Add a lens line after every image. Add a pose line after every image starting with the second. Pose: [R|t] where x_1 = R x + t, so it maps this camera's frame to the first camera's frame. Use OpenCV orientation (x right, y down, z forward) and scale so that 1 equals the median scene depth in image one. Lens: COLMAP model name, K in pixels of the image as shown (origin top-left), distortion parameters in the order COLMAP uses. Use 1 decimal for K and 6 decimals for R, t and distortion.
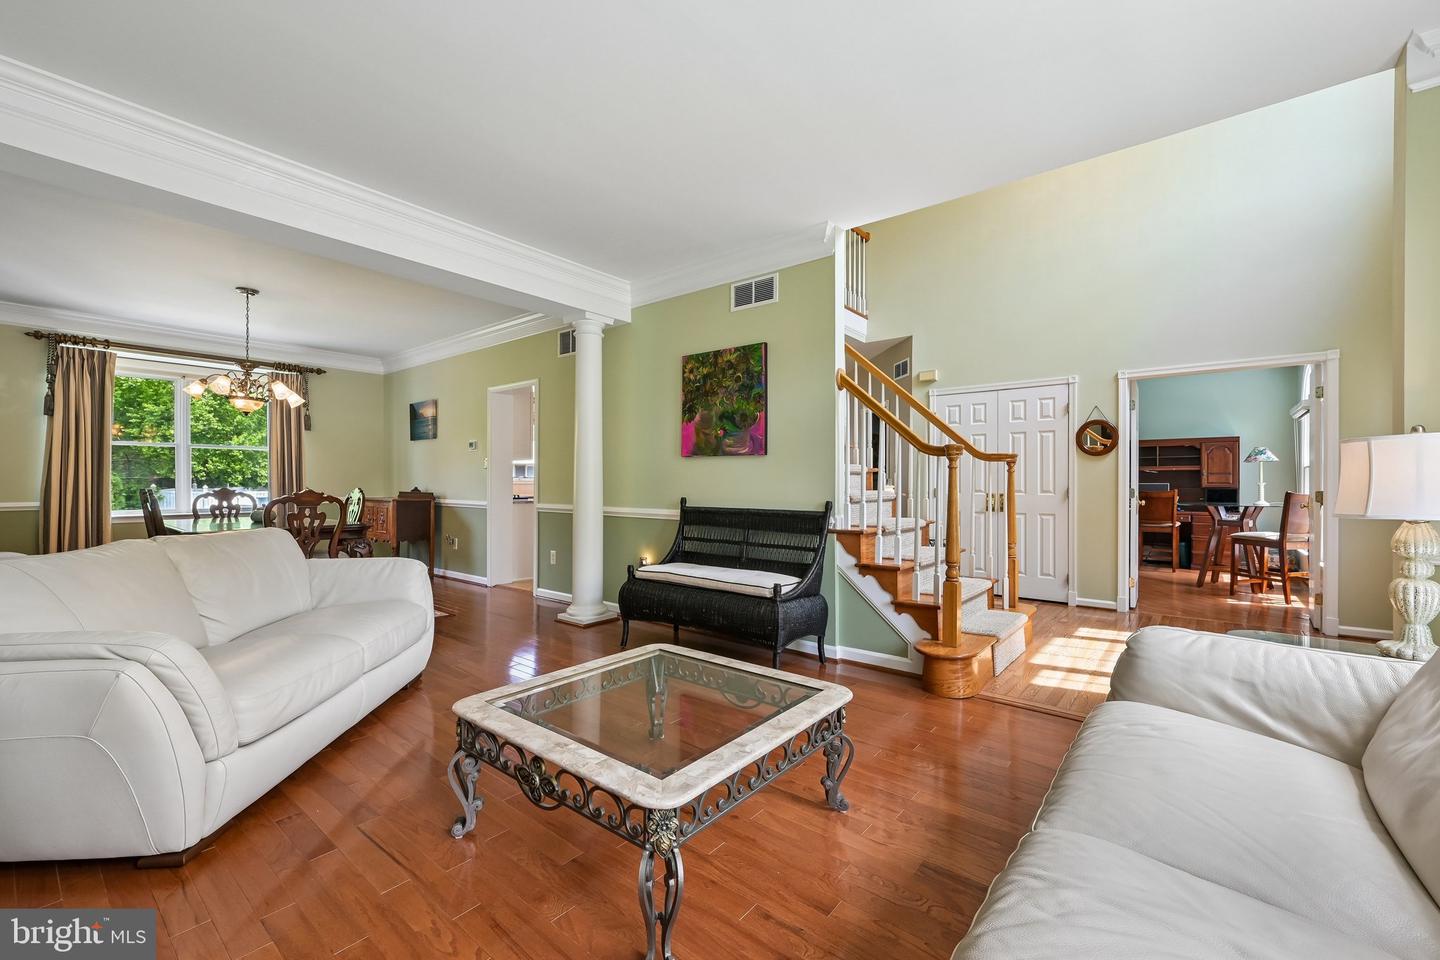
lens RADIAL K [[577.7, 0, 731.8], [0, 577.7, 485.7], [0, 0, 1]] dist [-0.001326, 0.000808]
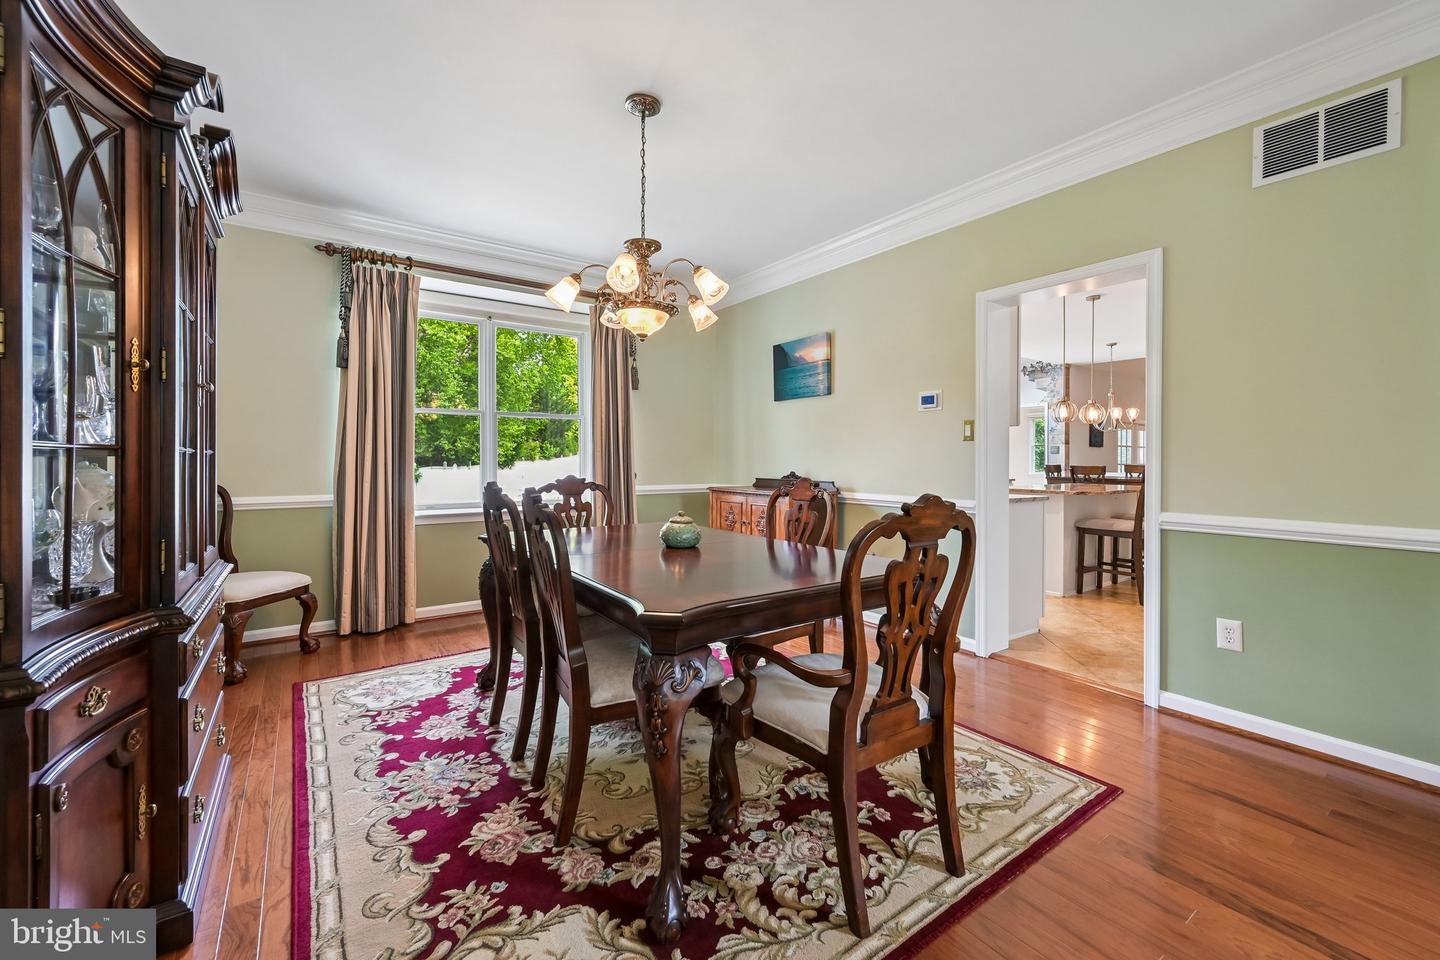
lens RADIAL K [[577.7, 0, 734.8], [0, 577.7, 462.8], [0, 0, 1]] dist [-0.001326, 0.000808]
pose [[0.966586, 0.001442, -0.256337, -0.551037], [-0.001871, 0.999997, -0.001431, -0.008837], [0.256334, 0.001863, 0.966587, 0.452615]]
